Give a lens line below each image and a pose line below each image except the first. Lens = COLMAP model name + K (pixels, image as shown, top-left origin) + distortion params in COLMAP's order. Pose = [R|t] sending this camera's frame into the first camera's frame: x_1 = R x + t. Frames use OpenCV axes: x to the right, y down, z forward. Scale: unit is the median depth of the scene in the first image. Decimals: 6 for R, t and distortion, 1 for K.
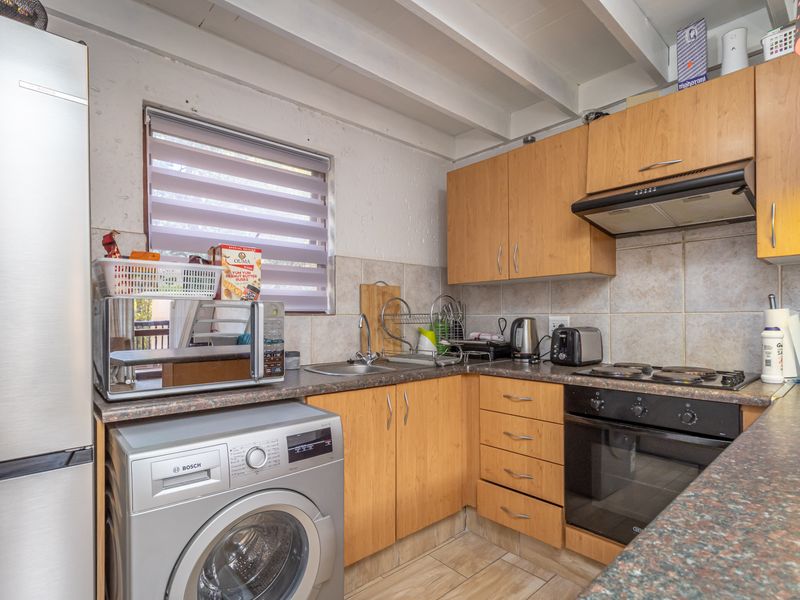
lens RADIAL K [[425.4, 0, 390.0], [0, 425.4, 323.7], [0, 0, 1]] dist [0.021118, -0.002431]
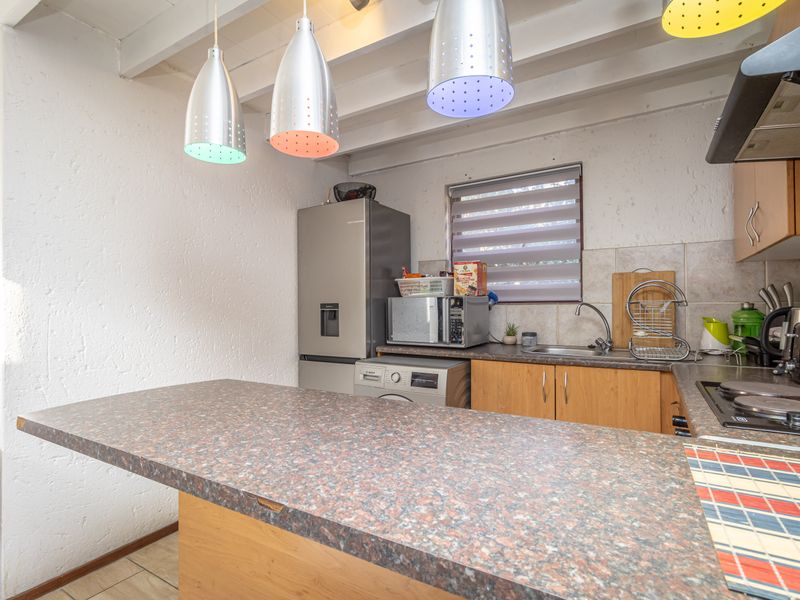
lens RADIAL K [[425.4, 0, 397.5], [0, 425.4, 307.1], [0, 0, 1]] dist [0.021118, -0.002431]
pose [[0.299132, 0.002662, -0.954208, 0.933421], [-0.010540, 0.999944, -0.000515, -0.007573], [0.954153, 0.010211, 0.299144, 0.246172]]
